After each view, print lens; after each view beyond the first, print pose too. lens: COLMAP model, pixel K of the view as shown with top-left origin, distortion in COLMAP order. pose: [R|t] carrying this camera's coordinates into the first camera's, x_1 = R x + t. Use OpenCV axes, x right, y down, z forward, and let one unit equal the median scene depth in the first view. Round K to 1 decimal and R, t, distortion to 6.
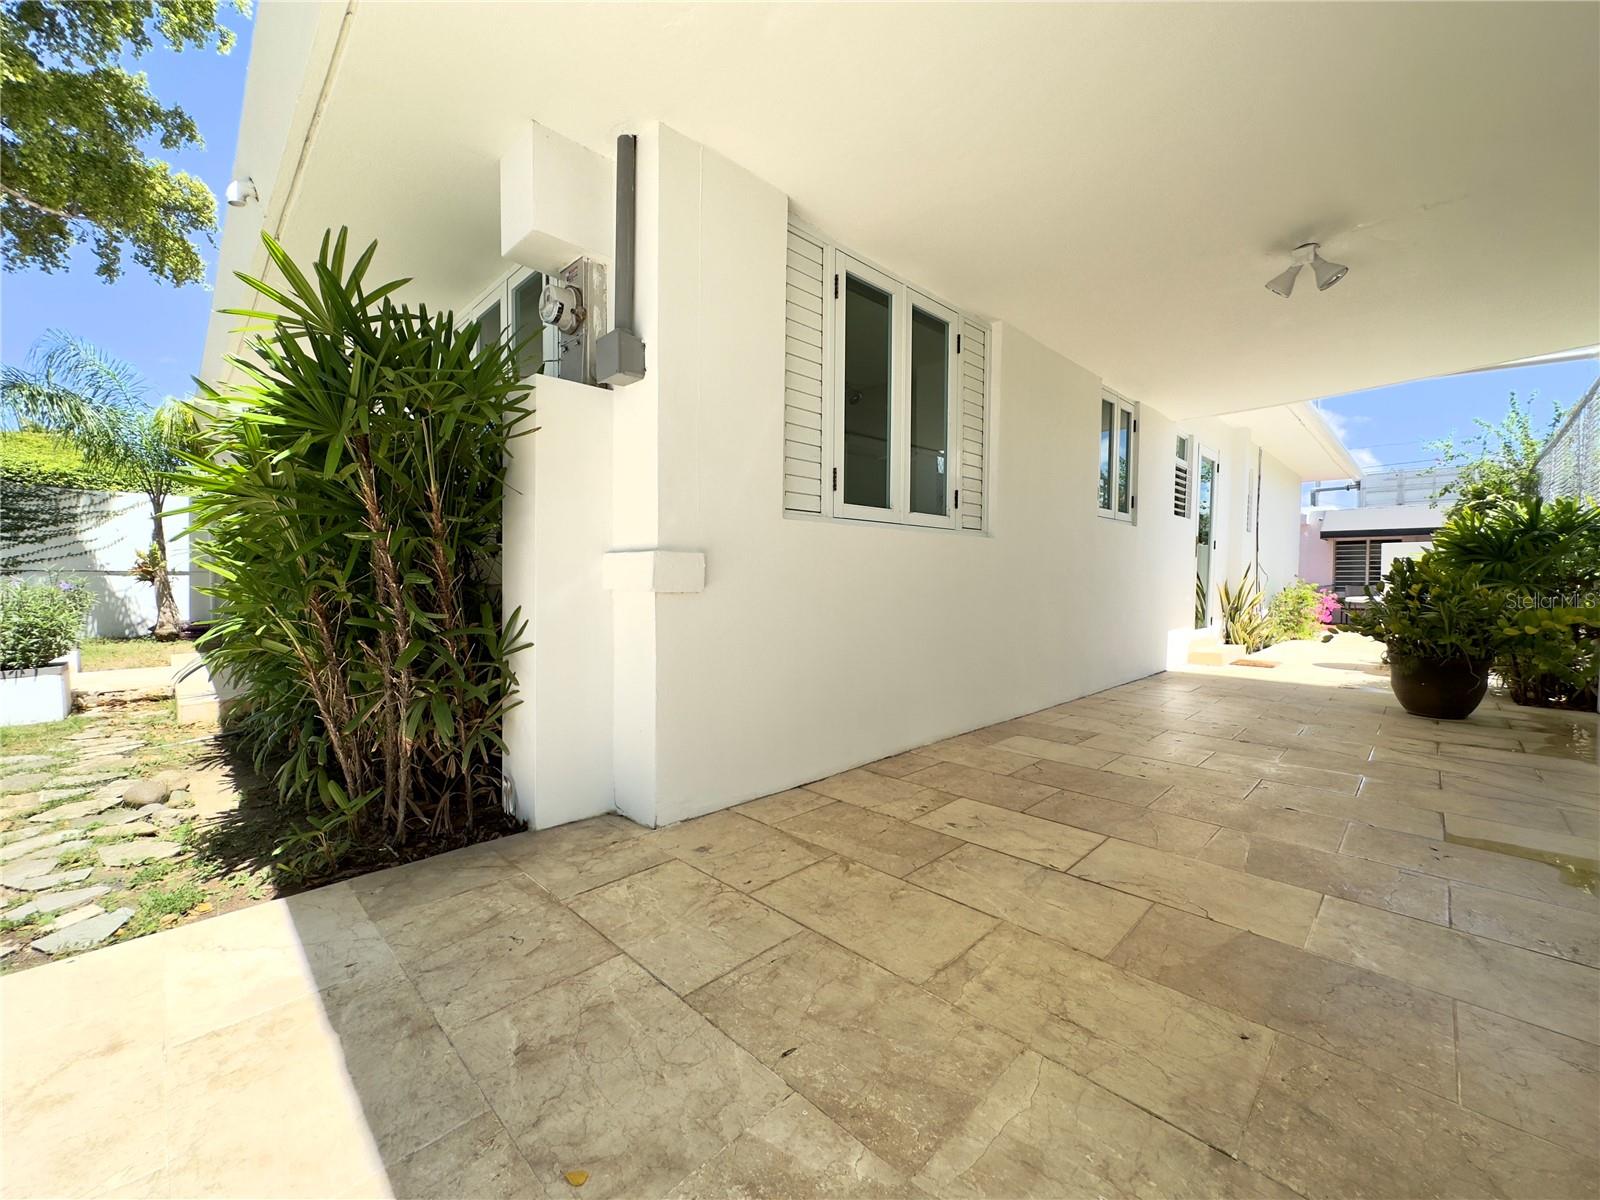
lens RADIAL K [[641.9, 0, 803.8], [0, 641.9, 596.3], [0, 0, 1]] dist [0.001852, 0.000194]
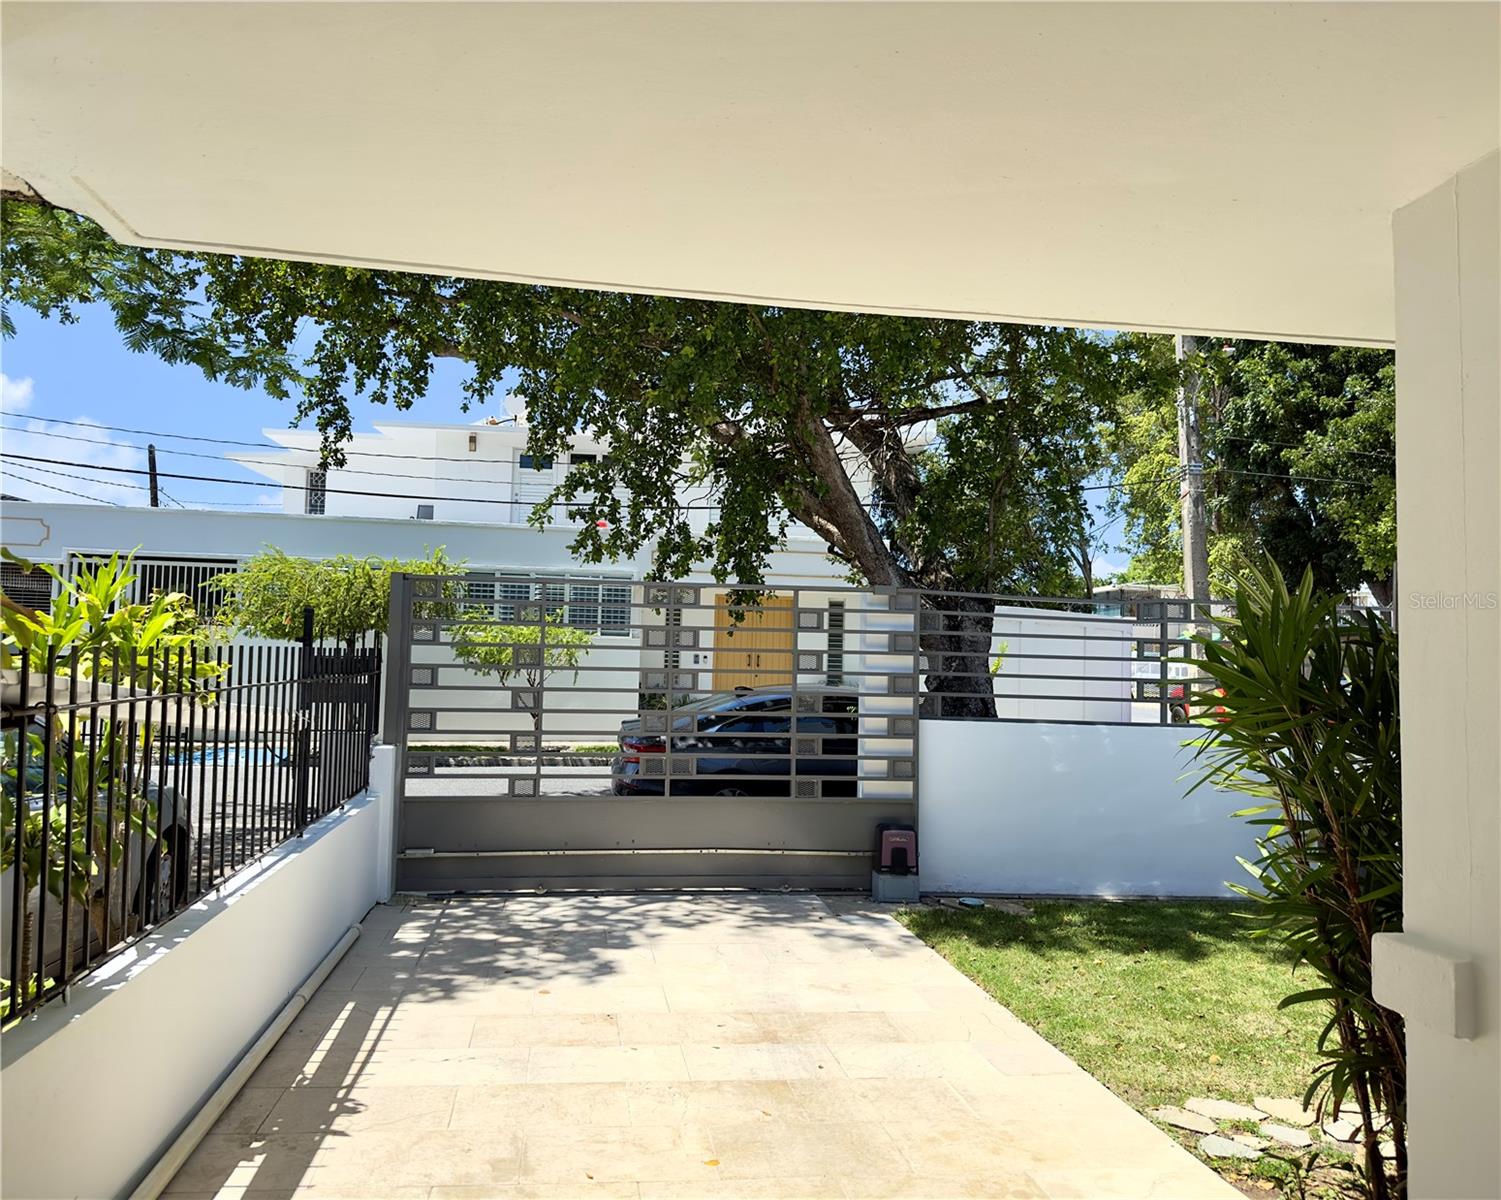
lens RADIAL K [[1116.0, 0, 751.2], [0, 1116.0, 602.0], [0, 0, 1]] dist [0.004593, -0.000784]
pose [[-0.589141, -0.061225, -0.805708, 0.663679], [-0.050200, 0.997972, -0.039128, -0.216479], [0.806470, 0.017395, -0.591019, 0.788247]]
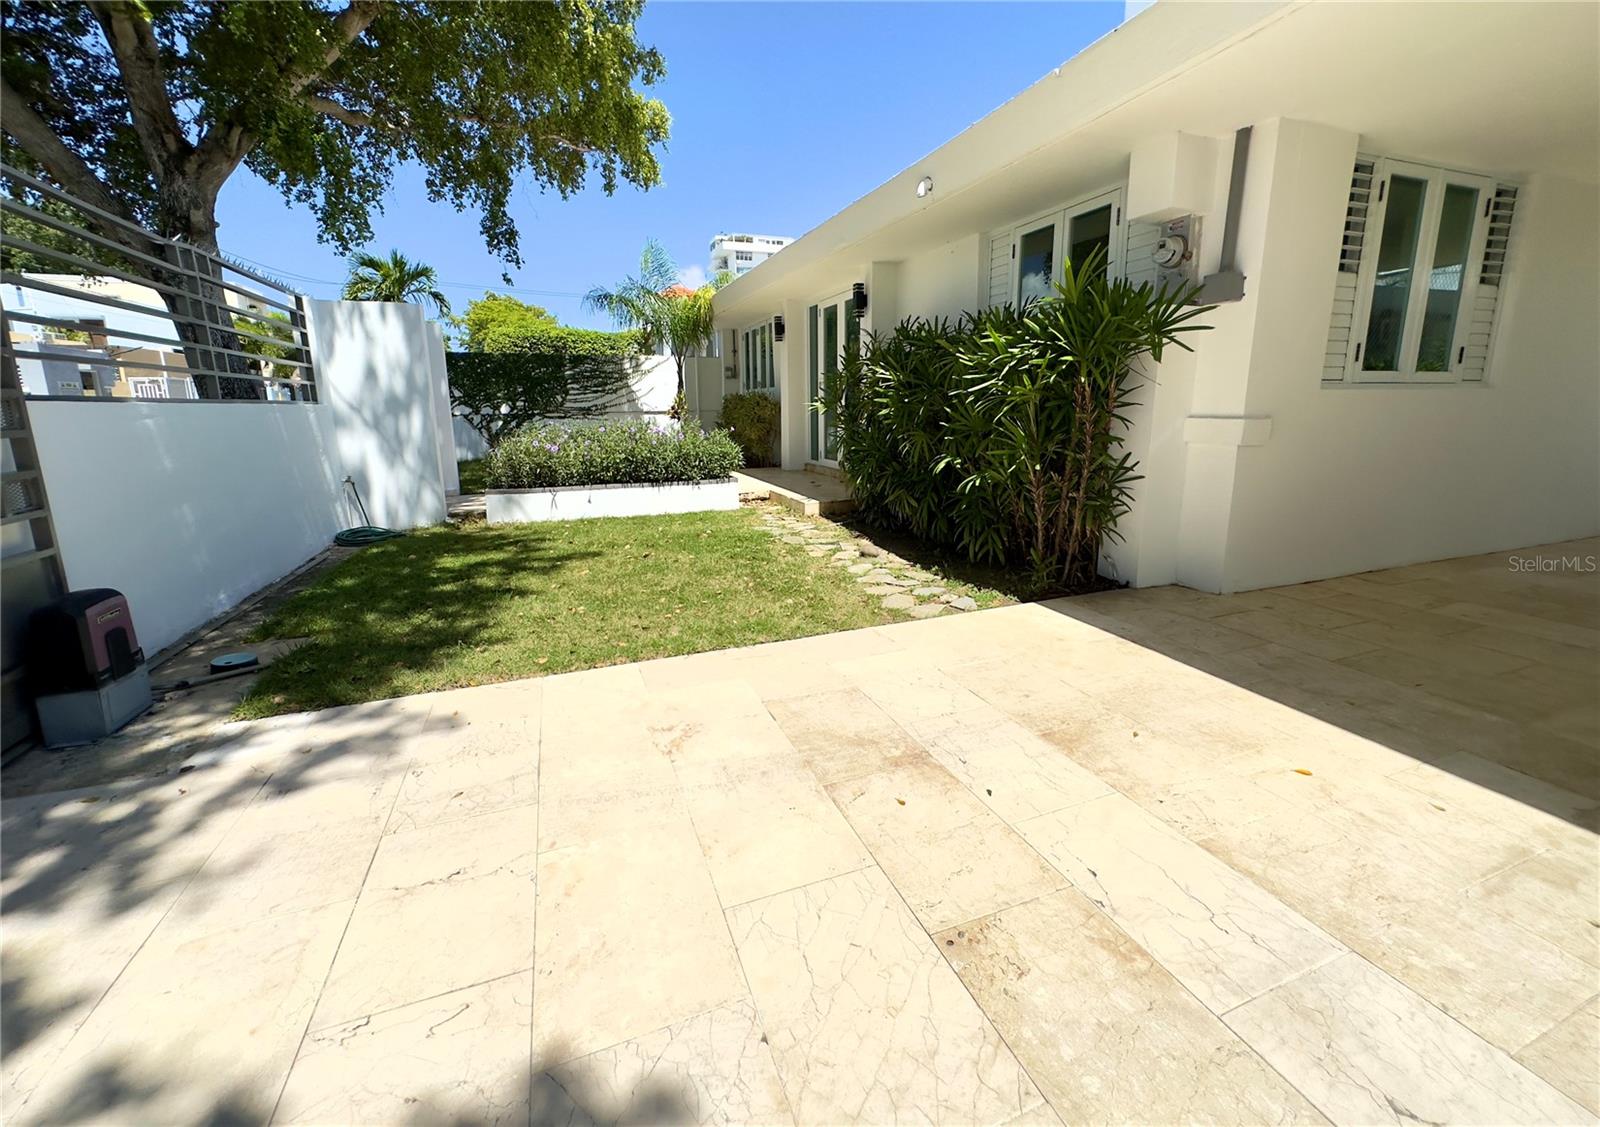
lens RADIAL K [[647.5, 0, 787.0], [0, 647.5, 525.1], [0, 0, 1]] dist [-0.007986, 0.001475]
pose [[0.908814, 0.064013, -0.412261, -0.392659], [0.003704, 0.986882, 0.161403, -0.049849], [0.417185, -0.148212, 0.896655, -0.604325]]
